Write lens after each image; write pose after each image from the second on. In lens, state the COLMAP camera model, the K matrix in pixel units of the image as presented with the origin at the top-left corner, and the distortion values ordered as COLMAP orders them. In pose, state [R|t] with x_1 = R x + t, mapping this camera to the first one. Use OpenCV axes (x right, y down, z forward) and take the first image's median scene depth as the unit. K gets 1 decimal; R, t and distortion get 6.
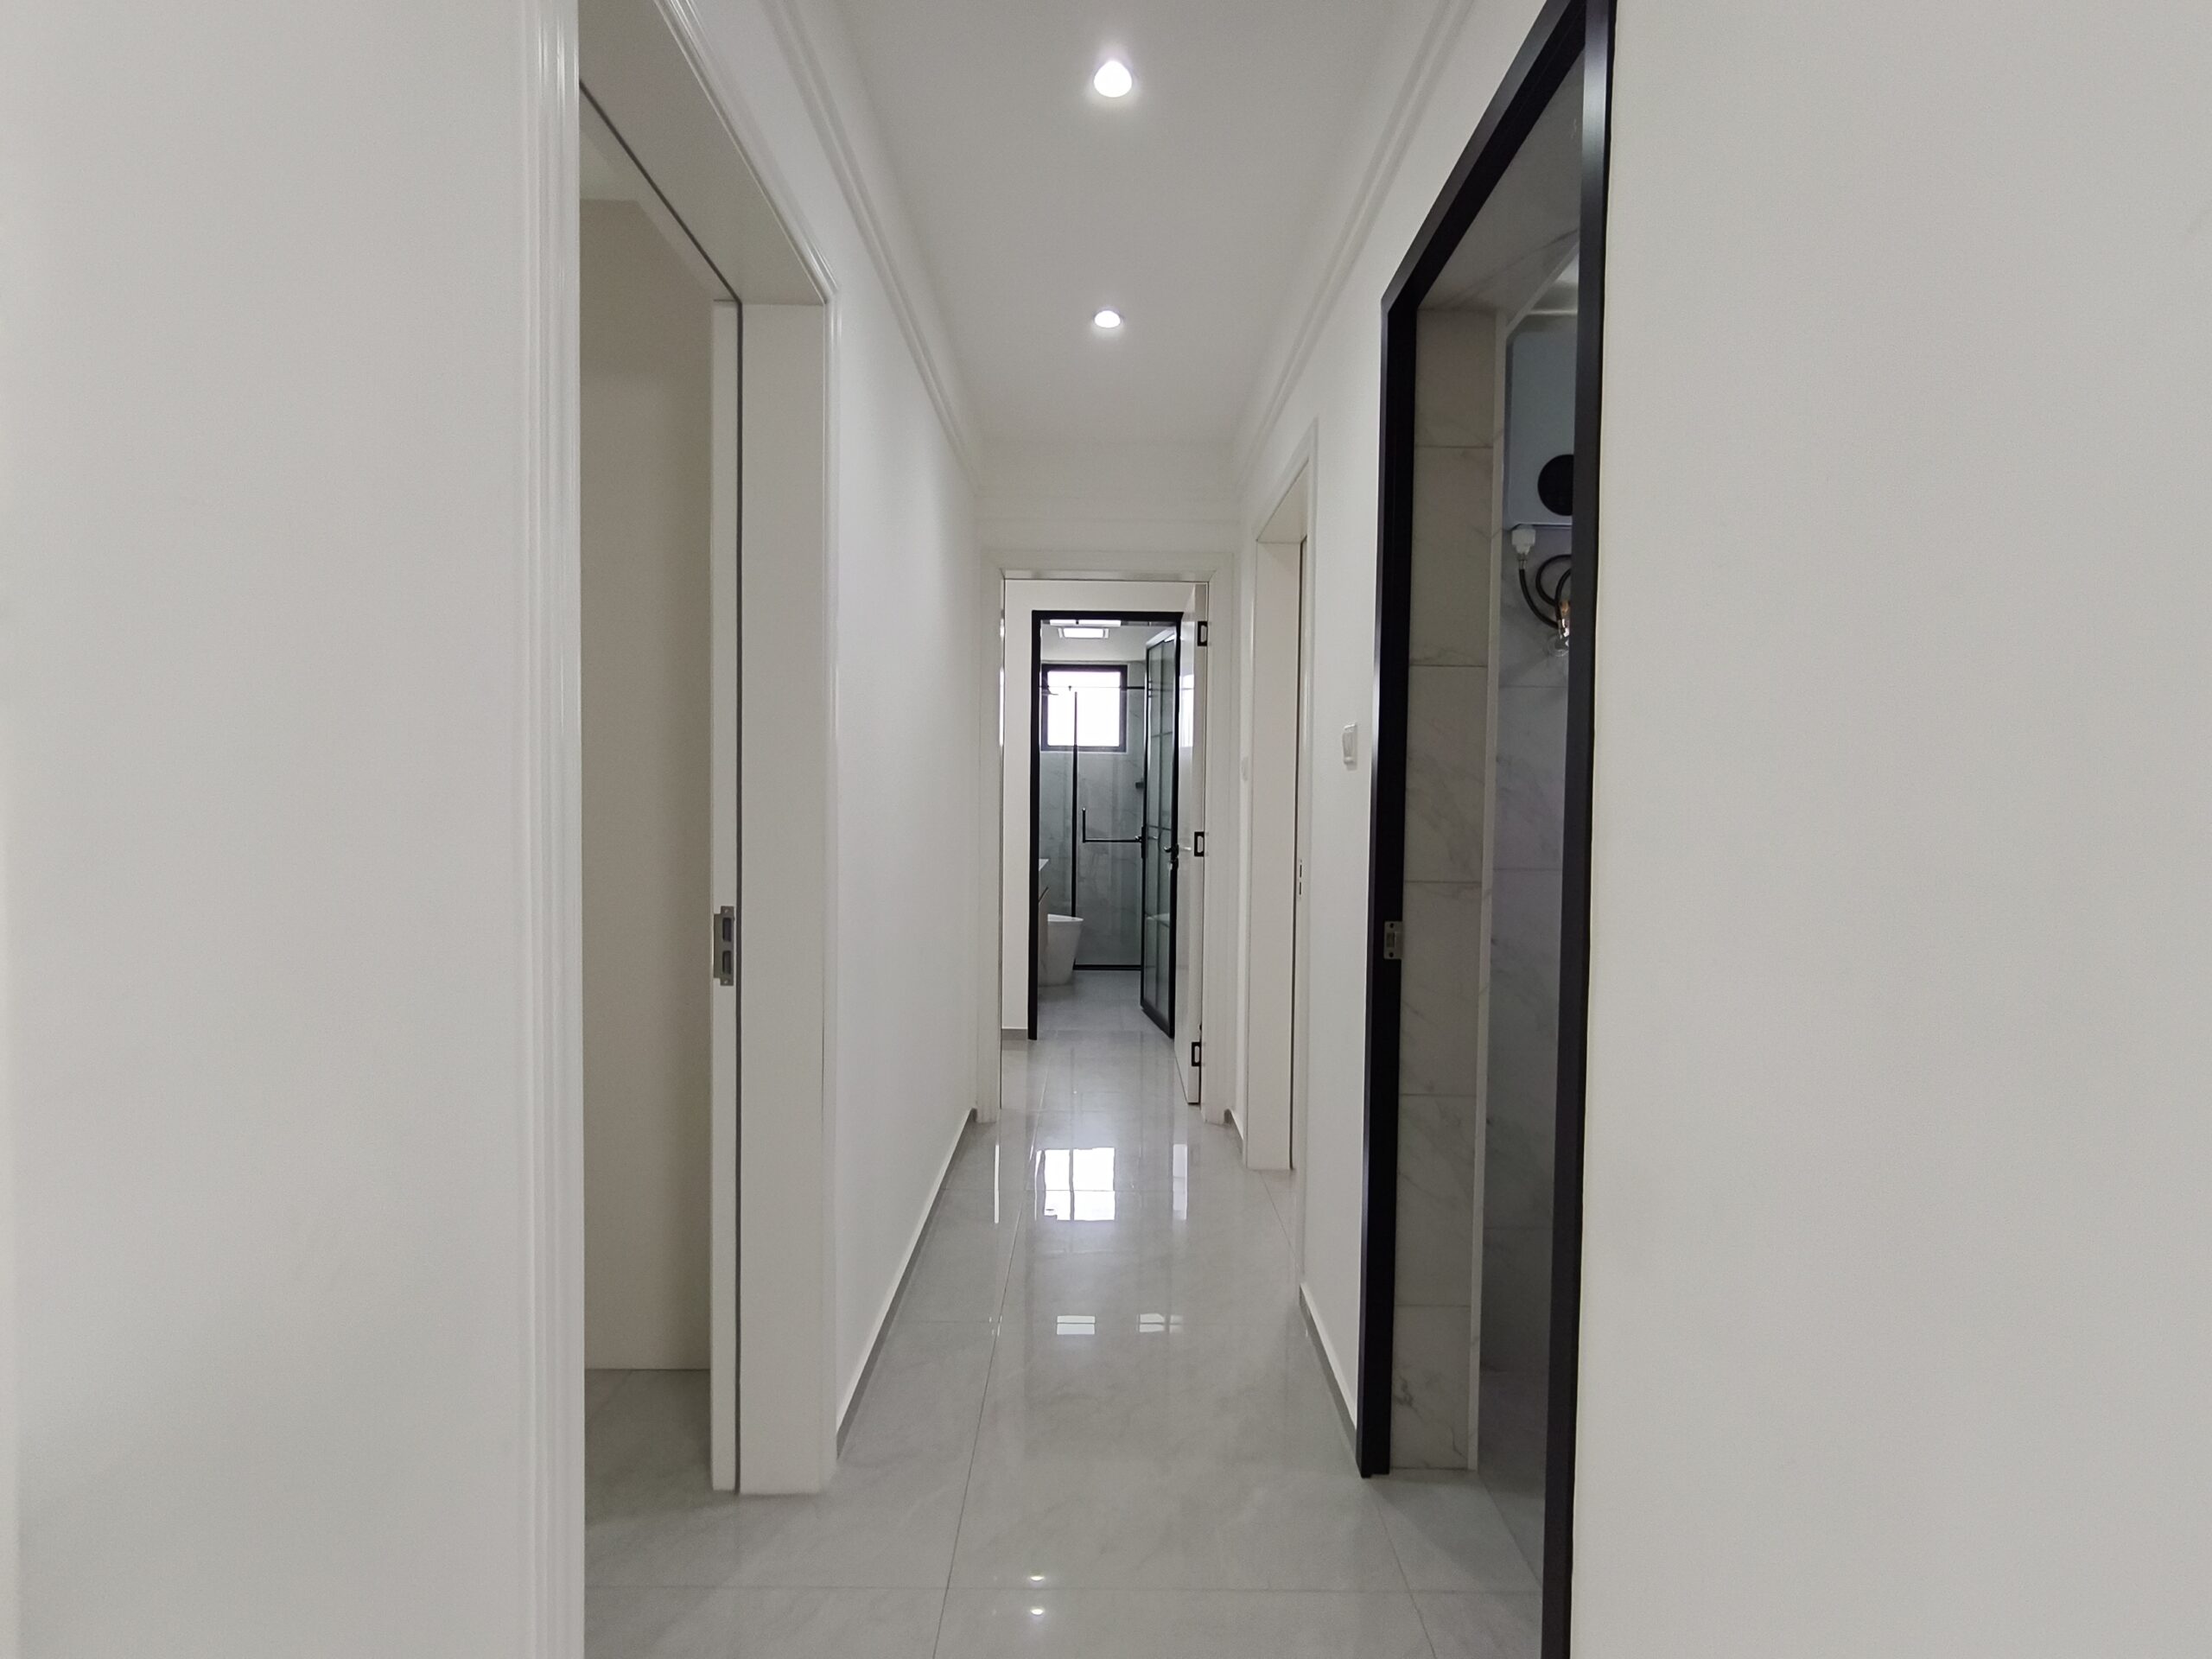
lens RADIAL K [[987.8, 0, 1109.5], [0, 987.8, 829.8], [0, 0, 1]] dist [-0.004351, 0.007043]
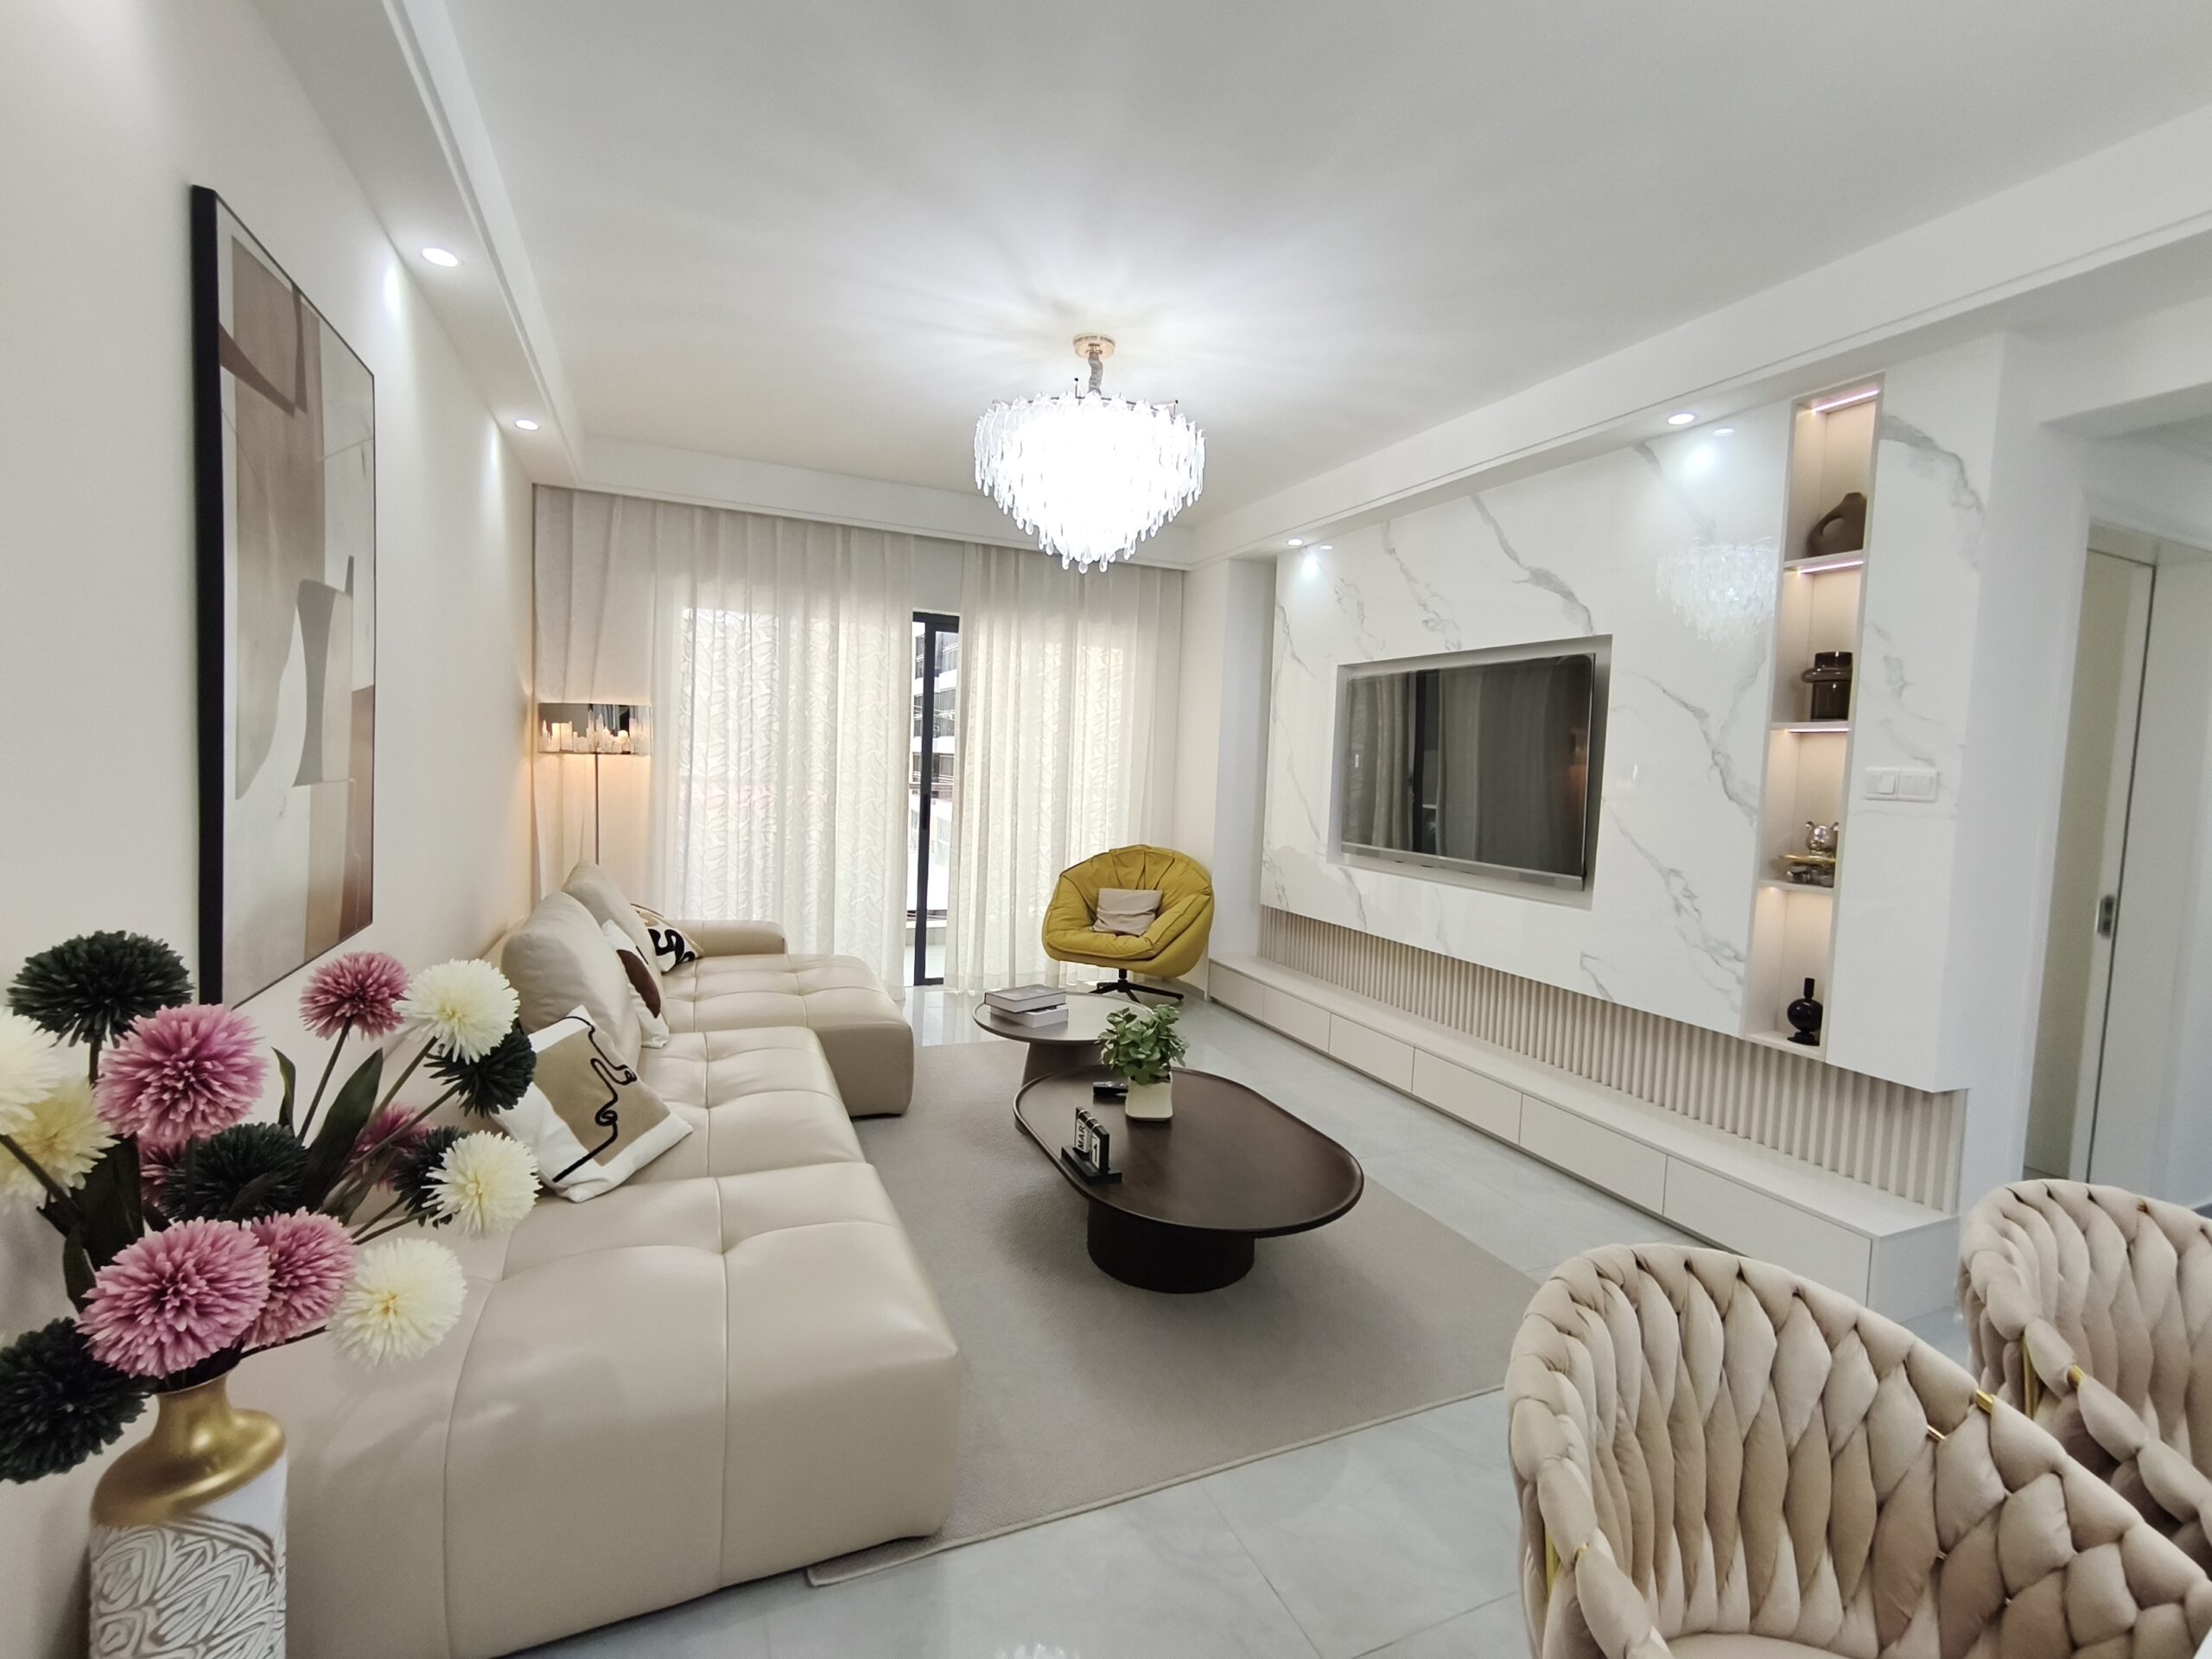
lens RADIAL K [[987.8, 0, 1092.5], [0, 987.8, 816.6], [0, 0, 1]] dist [-0.004351, 0.007043]
pose [[0.375863, 0.069725, -0.924048, 0.599223], [-0.076424, 0.996101, 0.044075, -0.004183], [0.923518, 0.054054, 0.379726, -1.469939]]
